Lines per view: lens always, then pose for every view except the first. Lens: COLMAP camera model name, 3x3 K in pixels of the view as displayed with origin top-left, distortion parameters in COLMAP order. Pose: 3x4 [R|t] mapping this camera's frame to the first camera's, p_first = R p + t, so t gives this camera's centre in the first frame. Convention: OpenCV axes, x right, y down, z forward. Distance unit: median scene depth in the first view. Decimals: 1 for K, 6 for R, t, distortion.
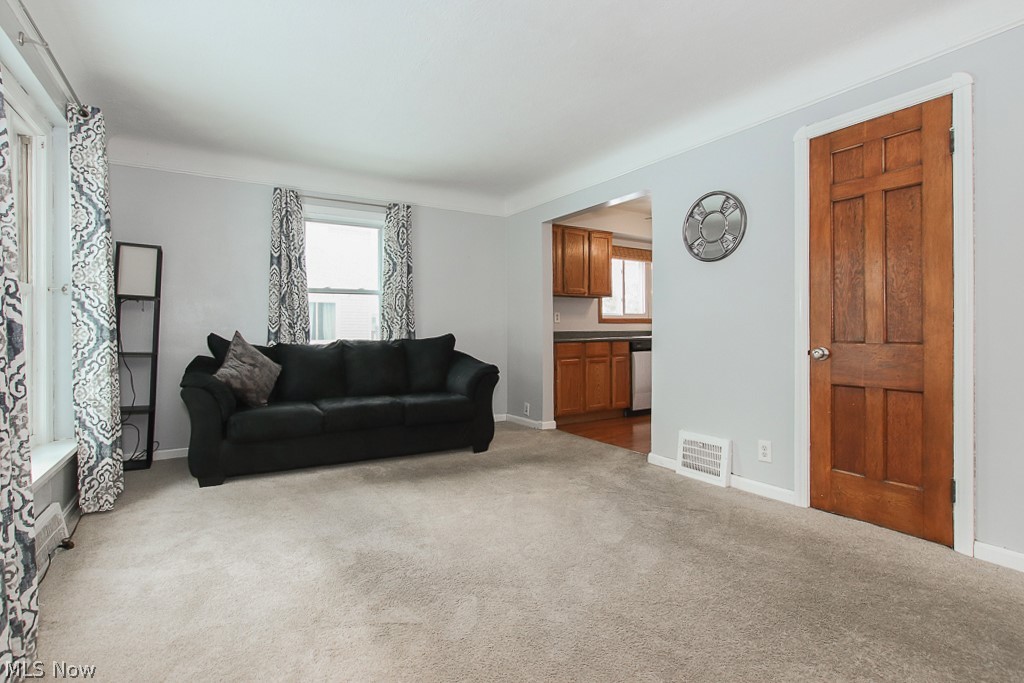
lens RADIAL K [[477.2, 0, 506.8], [0, 477.2, 333.7], [0, 0, 1]] dist [-0.001141, -0.000189]
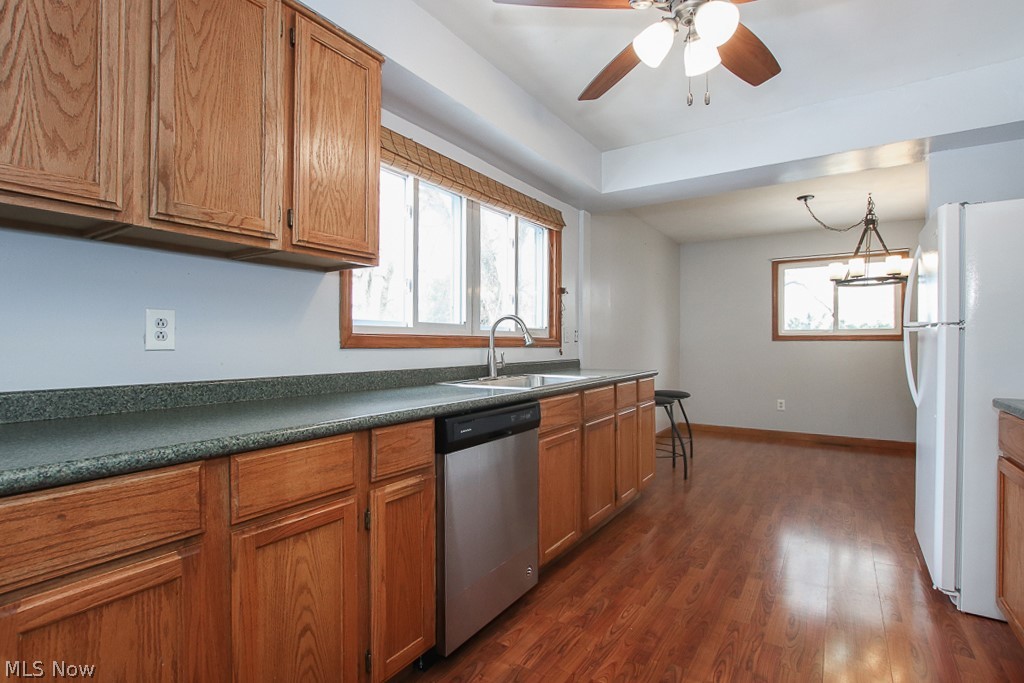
lens RADIAL K [[477.2, 0, 505.6], [0, 477.2, 341.5], [0, 0, 1]] dist [-0.001141, -0.000189]
pose [[0.907640, 0.010999, 0.419604, 0.166138], [-0.007775, 0.999926, -0.009392, -0.025892], [-0.419676, 0.005262, 0.907659, 0.687245]]
